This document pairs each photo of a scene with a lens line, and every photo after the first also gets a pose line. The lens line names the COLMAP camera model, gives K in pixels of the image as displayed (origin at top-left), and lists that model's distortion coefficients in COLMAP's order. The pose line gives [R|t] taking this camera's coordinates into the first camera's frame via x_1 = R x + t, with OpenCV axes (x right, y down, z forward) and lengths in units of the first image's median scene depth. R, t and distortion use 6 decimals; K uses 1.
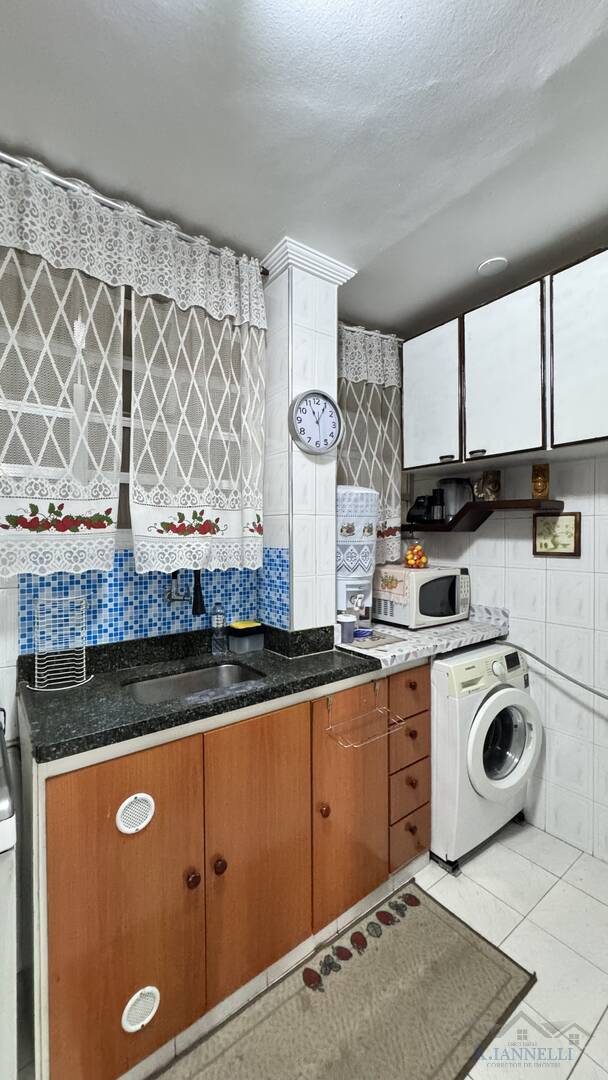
lens RADIAL K [[431.1, 0, 303.4], [0, 431.1, 539.0], [0, 0, 1]] dist [-0.003300, -0.000362]
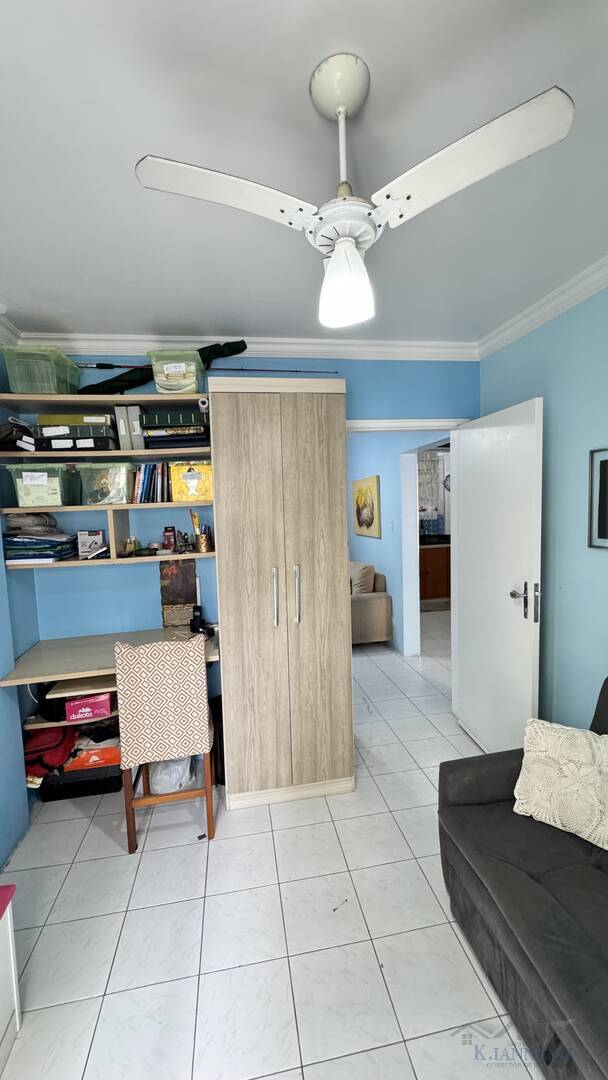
lens RADIAL K [[431.1, 0, 303.4], [0, 431.1, 539.0], [0, 0, 1]] dist [-0.003300, -0.000362]
pose [[0.884272, 0.005989, -0.466933, 0.704181], [0.027861, 0.997460, 0.065557, -0.051239], [0.466140, -0.070980, 0.881859, -3.268390]]
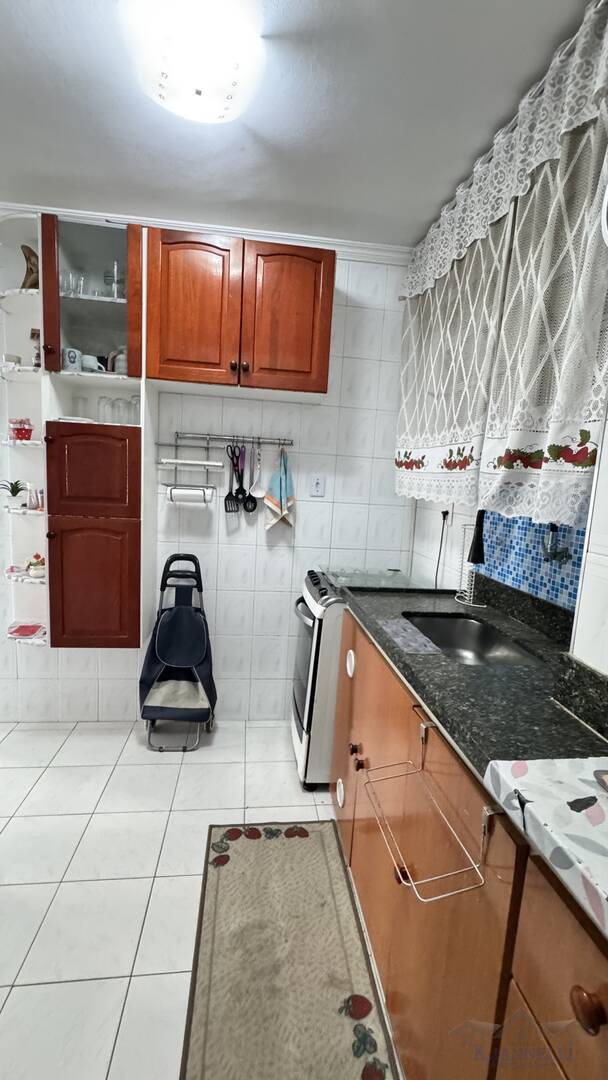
lens RADIAL K [[431.1, 0, 303.4], [0, 431.1, 539.0], [0, 0, 1]] dist [-0.003300, -0.000362]
pose [[-0.504407, 0.085649, -0.859208, 0.578956], [-0.064448, 0.988558, 0.136377, 0.030654], [0.861057, 0.124164, -0.493116, 0.997550]]
